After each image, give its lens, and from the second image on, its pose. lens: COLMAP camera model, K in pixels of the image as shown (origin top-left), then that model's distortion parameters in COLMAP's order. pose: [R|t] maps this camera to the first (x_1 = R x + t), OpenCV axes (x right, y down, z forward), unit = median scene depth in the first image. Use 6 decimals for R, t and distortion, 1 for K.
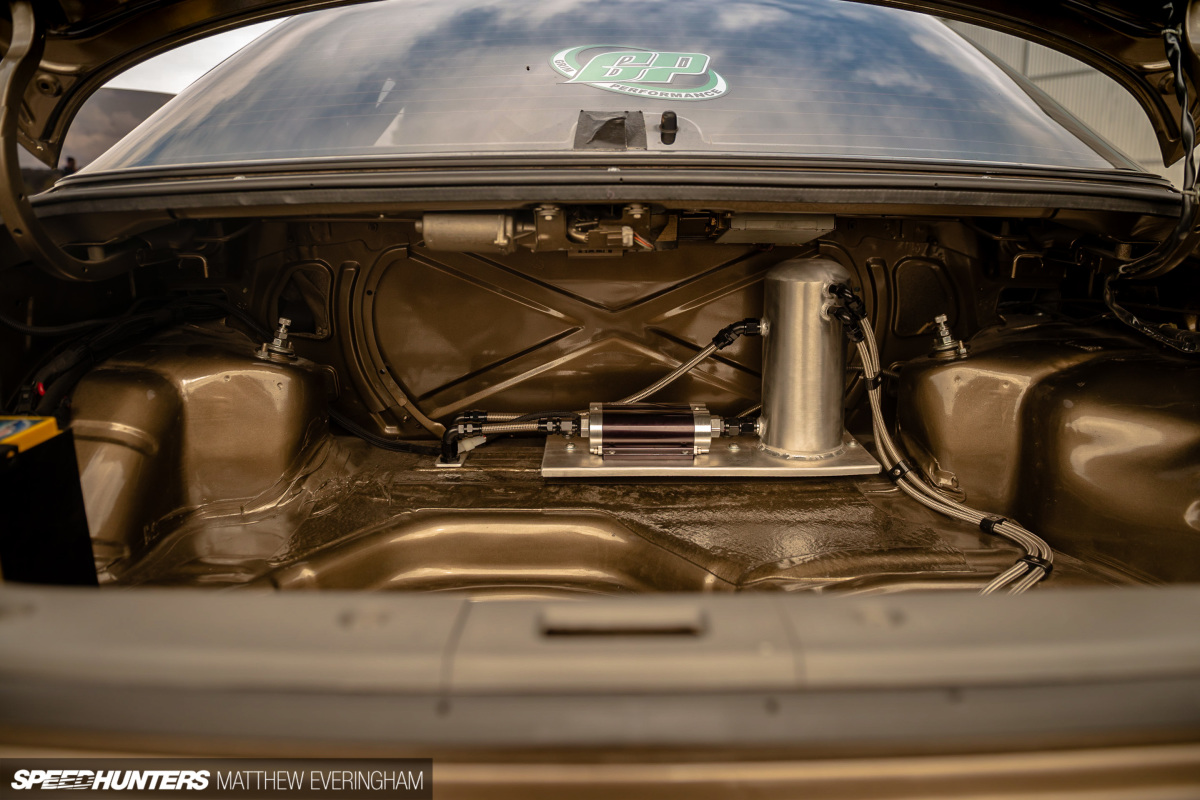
lens RADIAL K [[831.2, 0, 599.6], [0, 831.2, 401.9], [0, 0, 1]] dist [-0.042771, -0.003166]
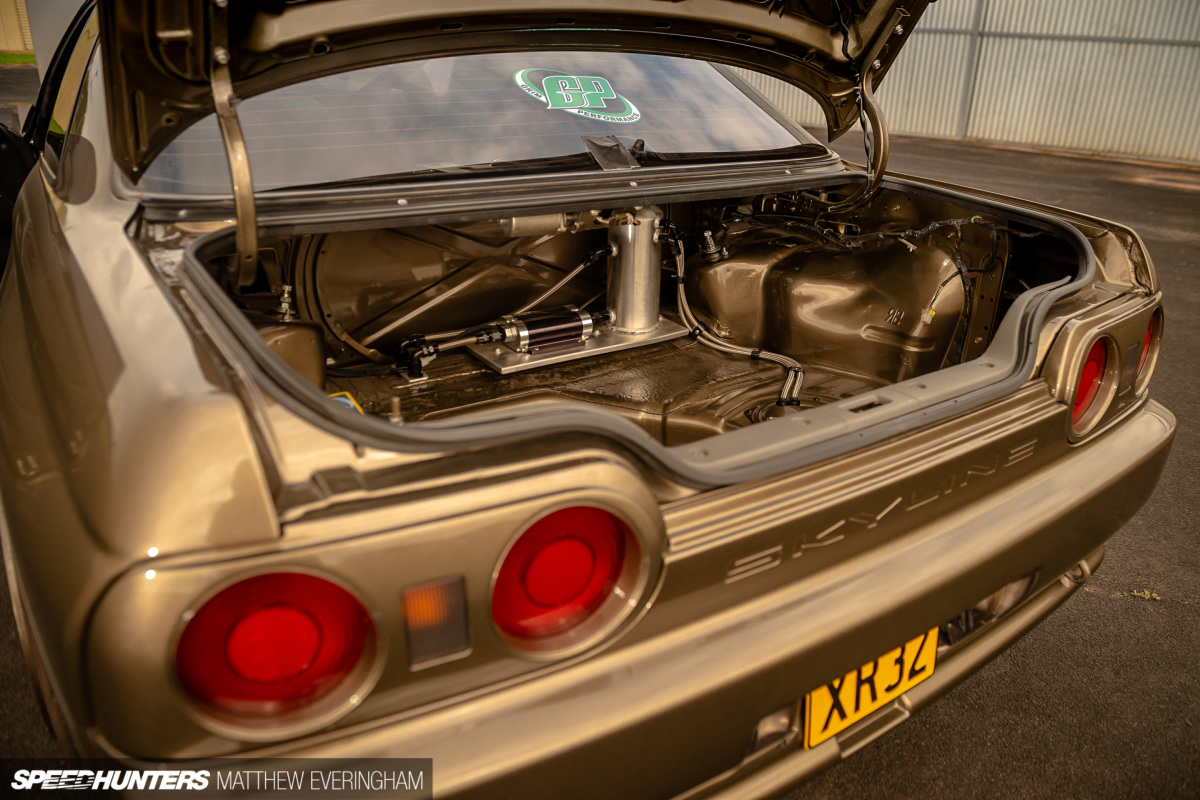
lens RADIAL K [[840.7, 0, 599.2], [0, 840.7, 402.5], [0, 0, 1]] dist [-0.049111, 0.001234]
pose [[0.838050, -0.197643, 0.508536, -0.665640], [0.109601, 0.974065, 0.197953, -0.127539], [-0.534471, -0.110159, 0.837977, -0.294509]]
